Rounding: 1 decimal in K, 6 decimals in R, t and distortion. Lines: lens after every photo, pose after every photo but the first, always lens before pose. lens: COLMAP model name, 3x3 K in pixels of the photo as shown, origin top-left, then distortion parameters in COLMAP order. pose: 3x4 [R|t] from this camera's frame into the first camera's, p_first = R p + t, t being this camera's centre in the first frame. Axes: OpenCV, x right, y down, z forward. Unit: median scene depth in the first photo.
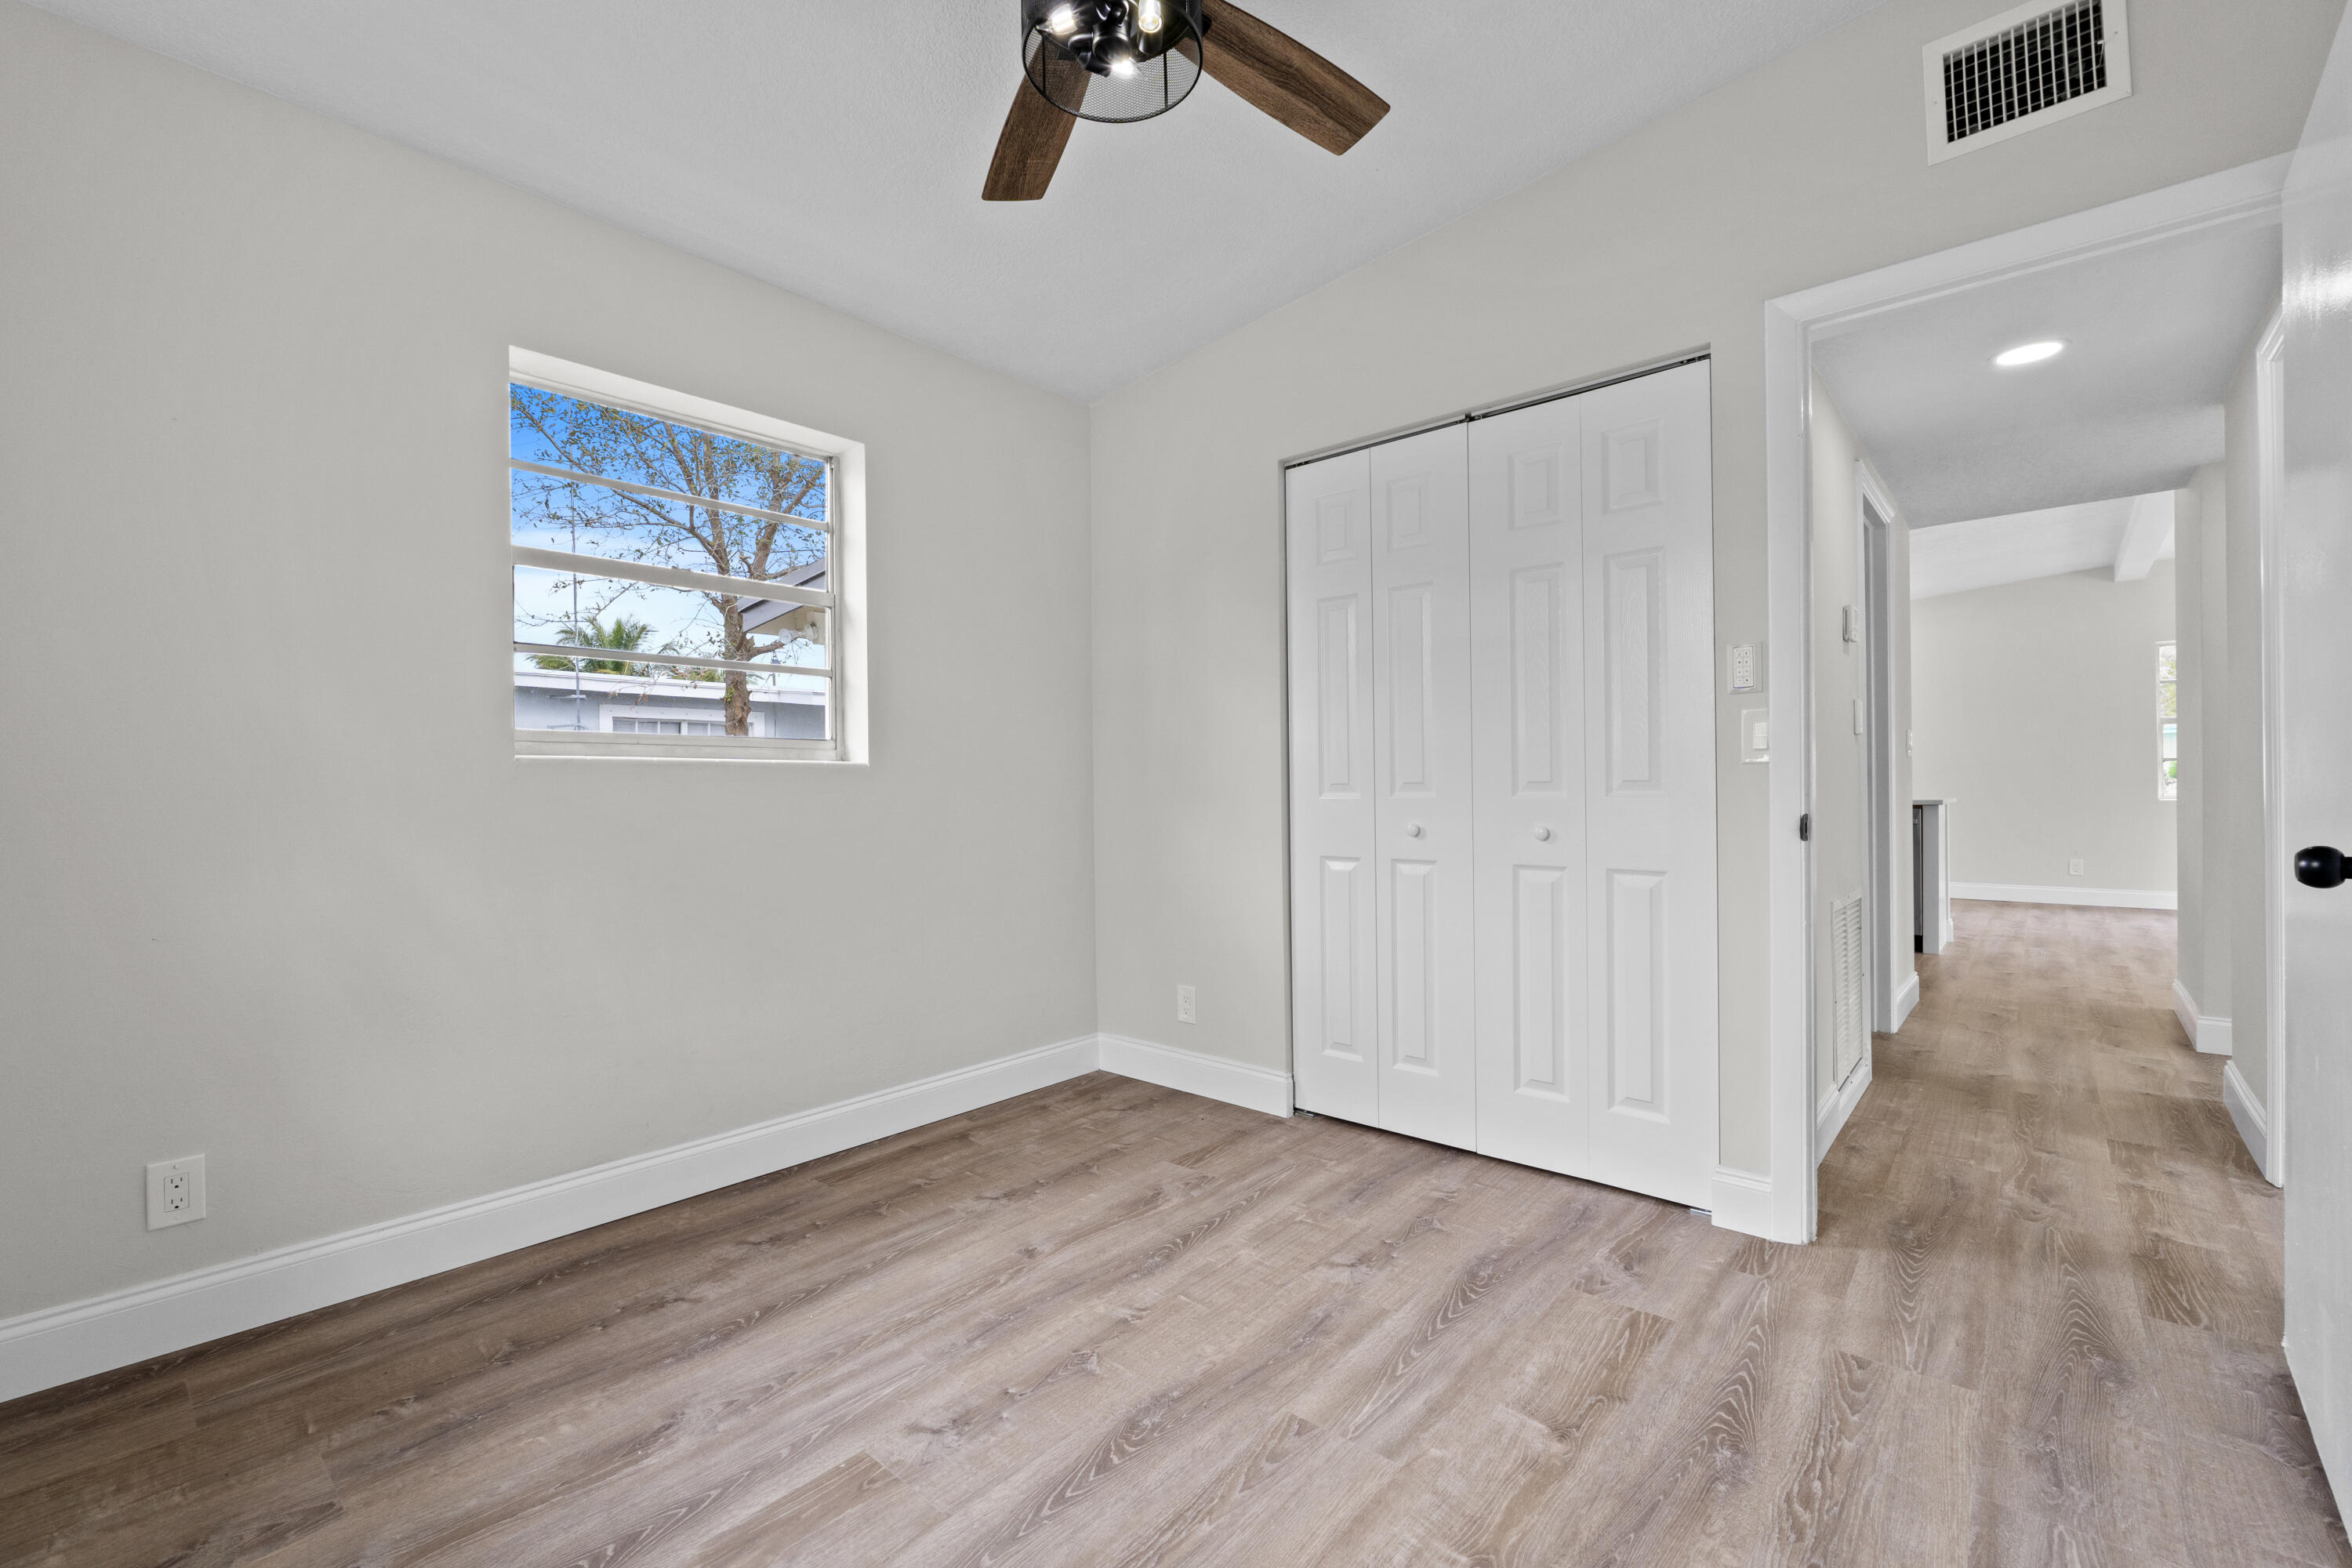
lens RADIAL K [[994.6, 0, 1176.4], [0, 994.6, 790.8], [0, 0, 1]] dist [-0.005767, -0.000912]
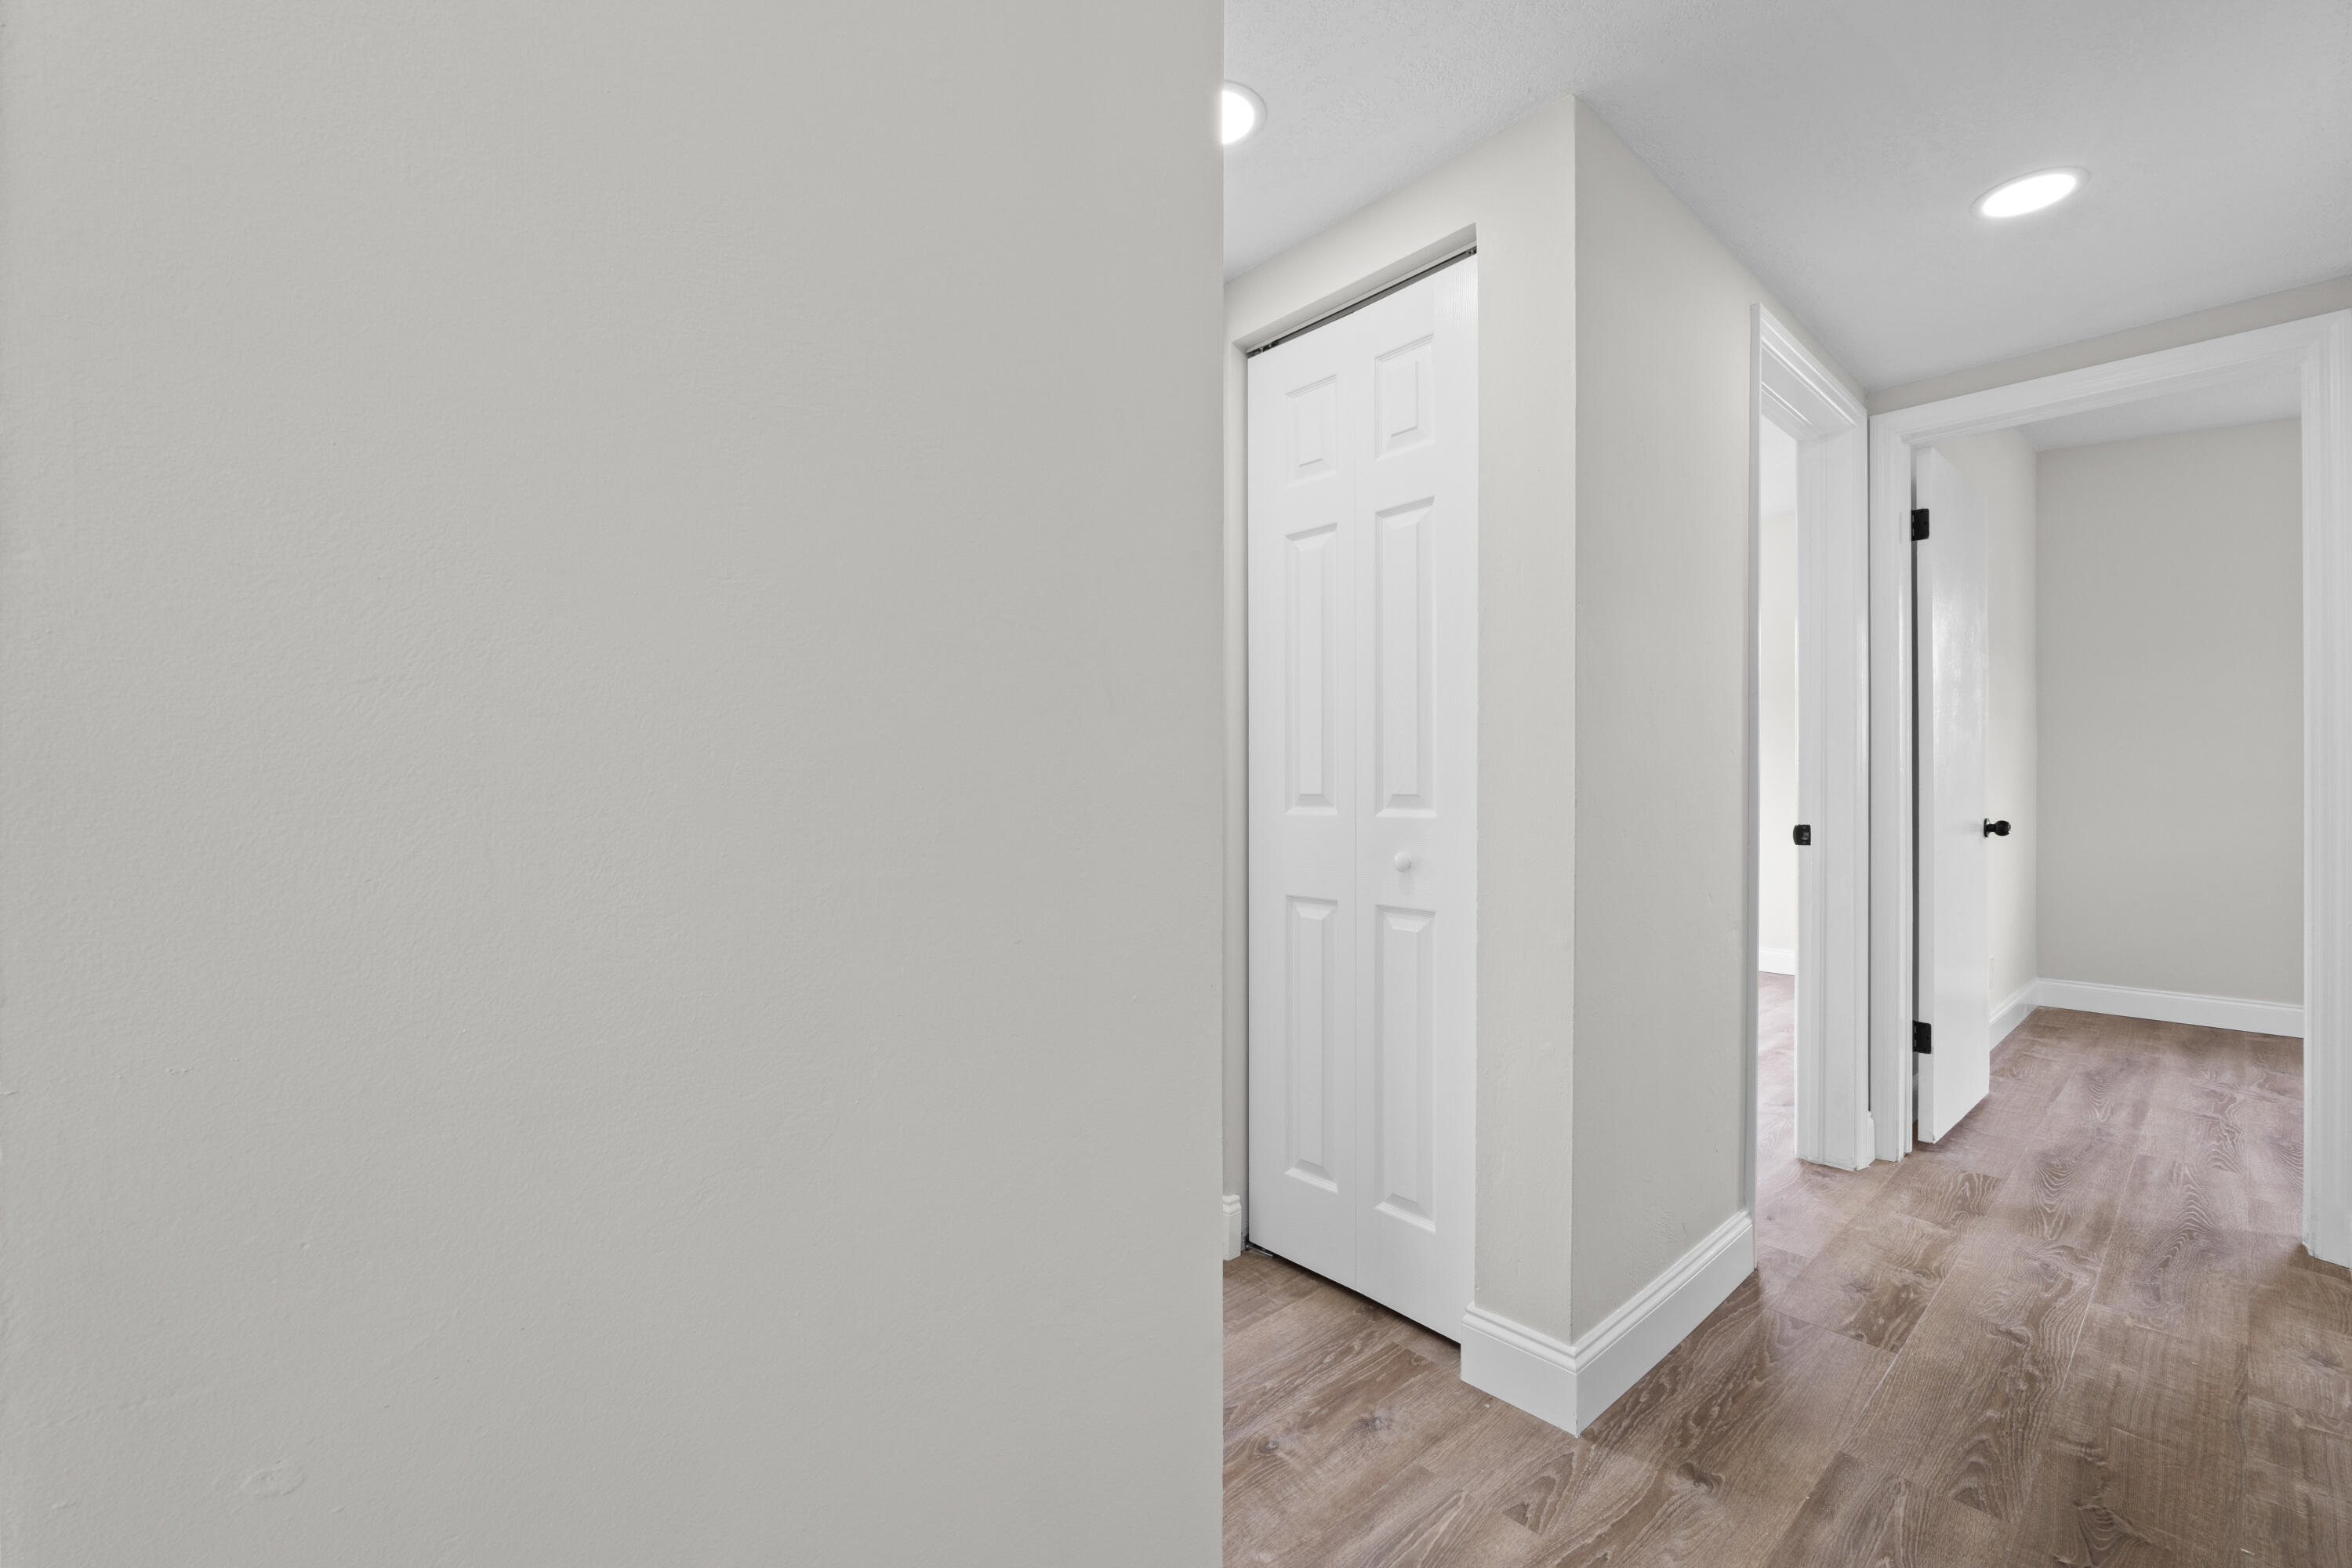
lens RADIAL K [[994.6, 0, 1181.1], [0, 994.6, 787.4], [0, 0, 1]] dist [-0.005767, -0.000912]
pose [[-0.993951, 0.011167, 0.109251, 1.714490], [0.011448, 0.999933, 0.001942, -0.035904], [-0.109222, 0.003181, -0.994012, 2.178656]]
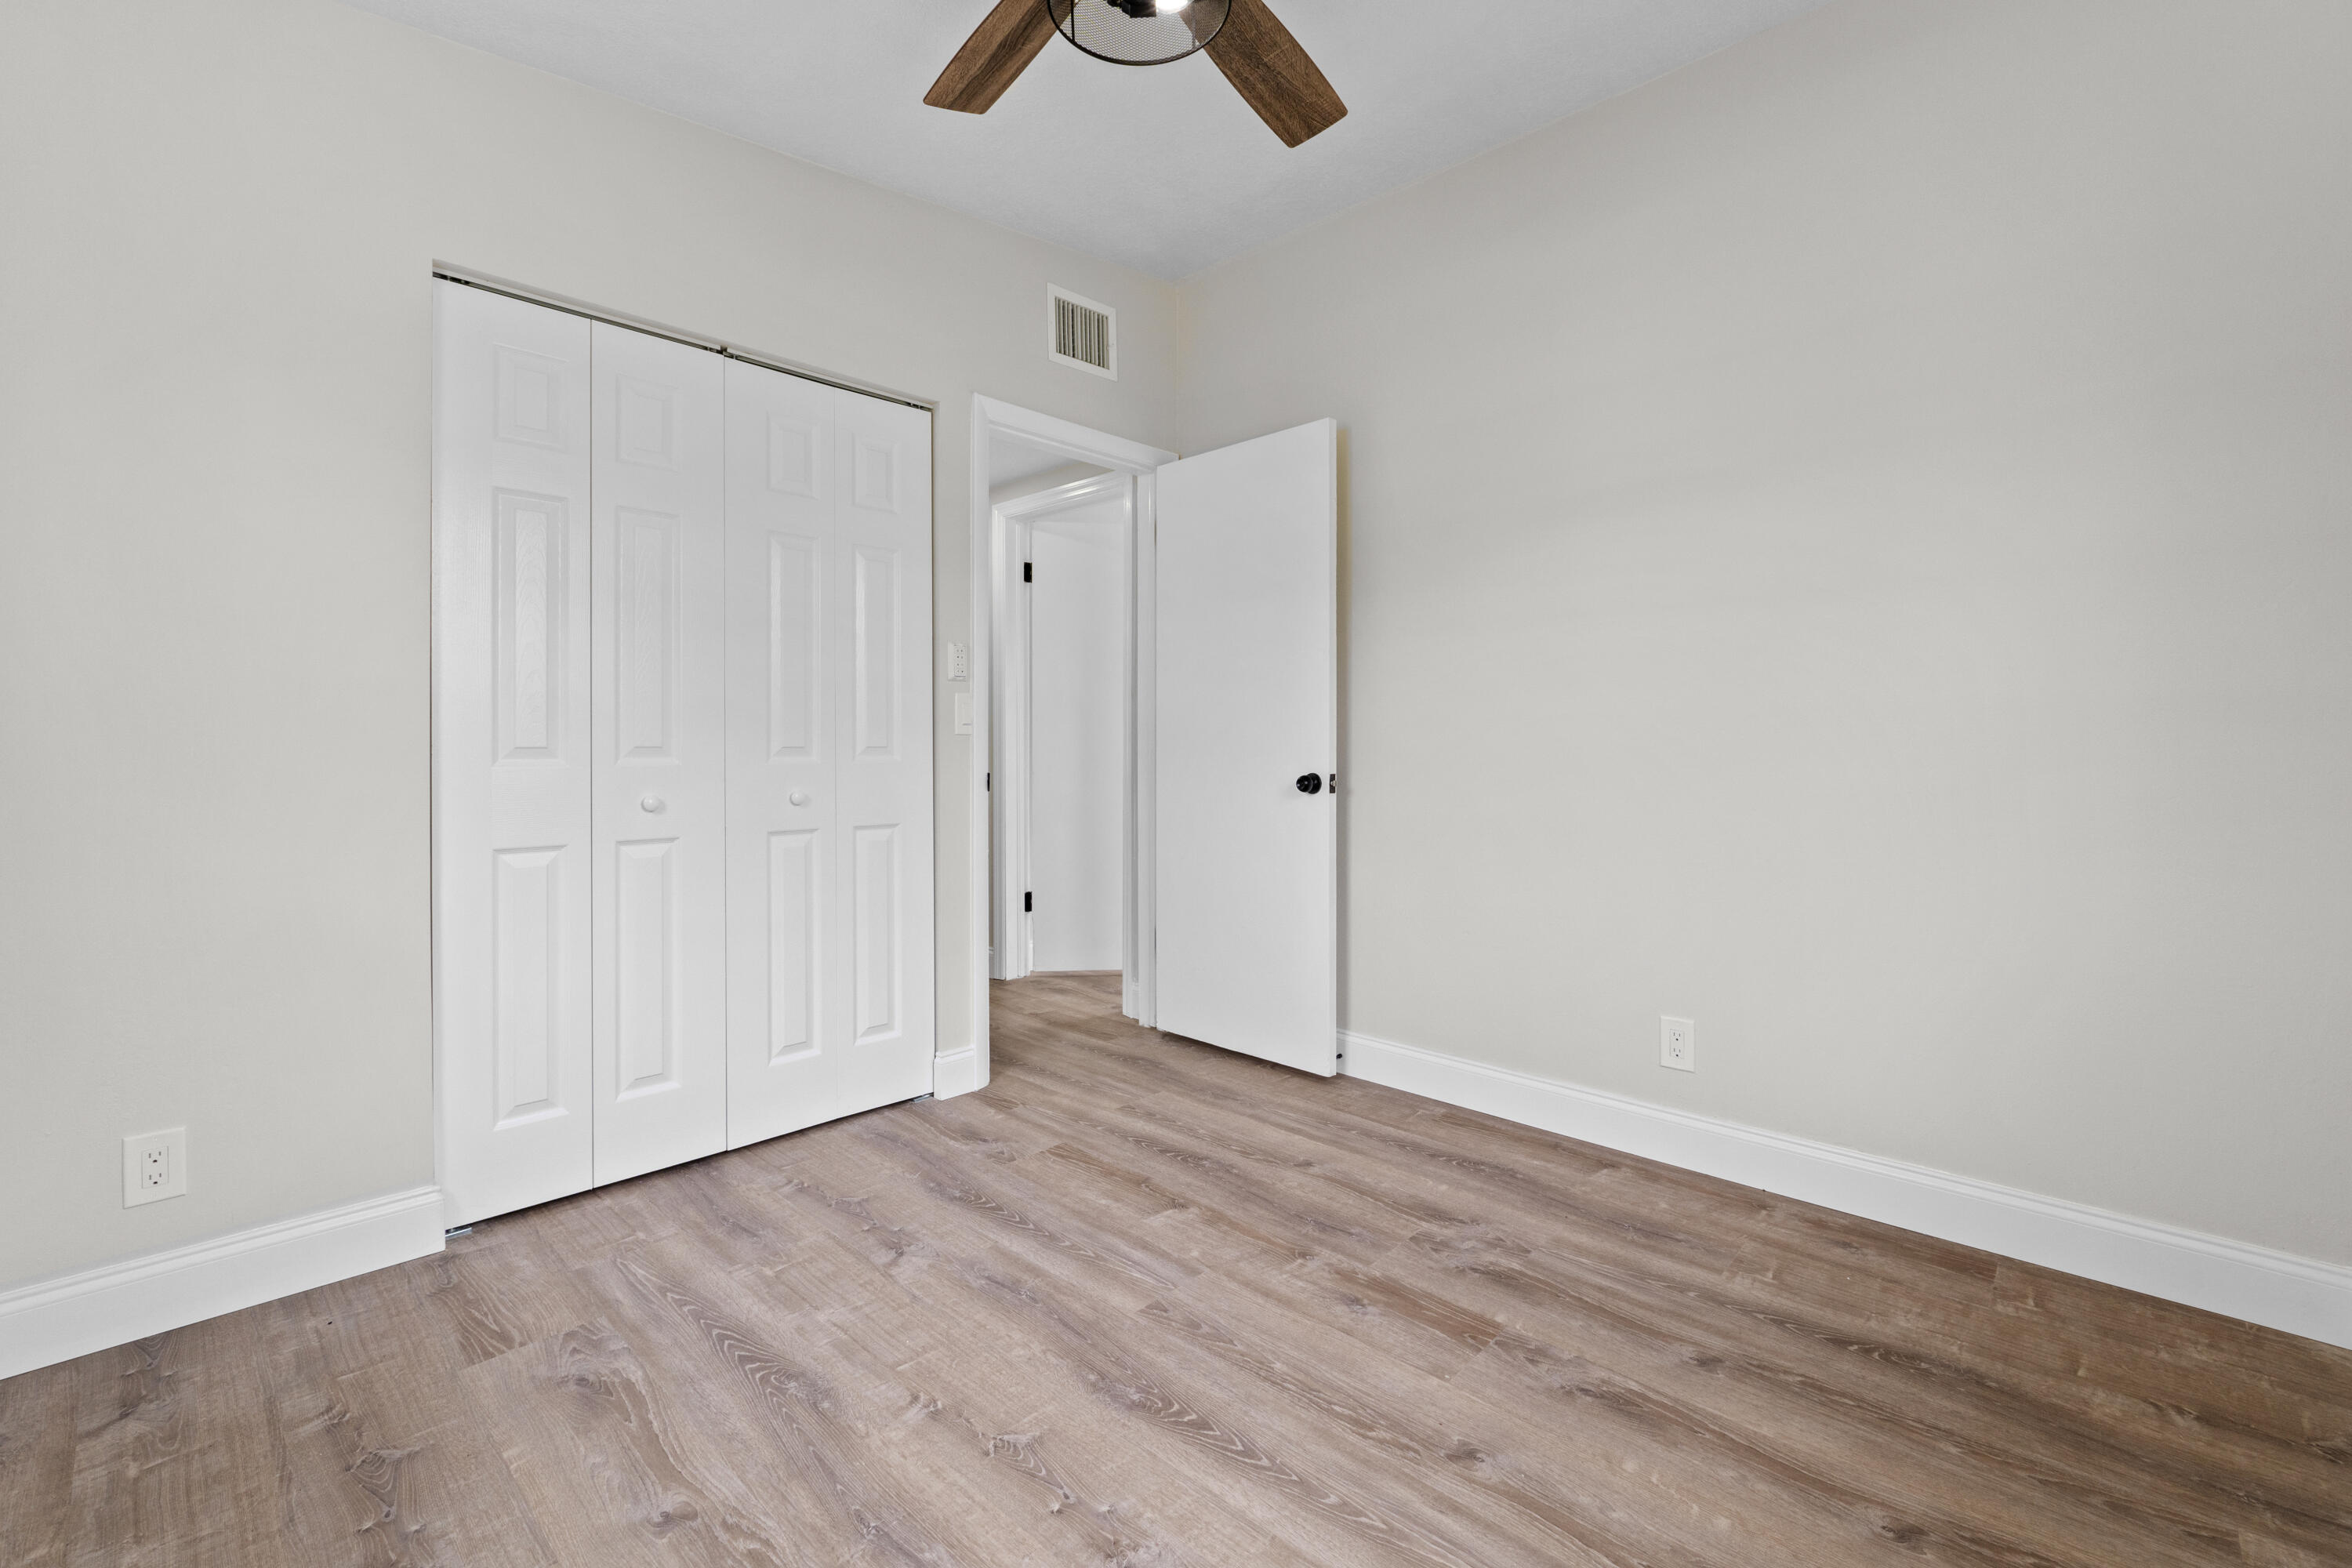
lens RADIAL K [[994.6, 0, 1179.7], [0, 994.6, 745.2], [0, 0, 1]] dist [-0.005767, -0.000912]
pose [[0.043071, 0.013623, 0.998979, -0.748280], [0.008010, 0.999870, -0.013981, 0.007343], [-0.999040, 0.008604, 0.042956, 0.672663]]
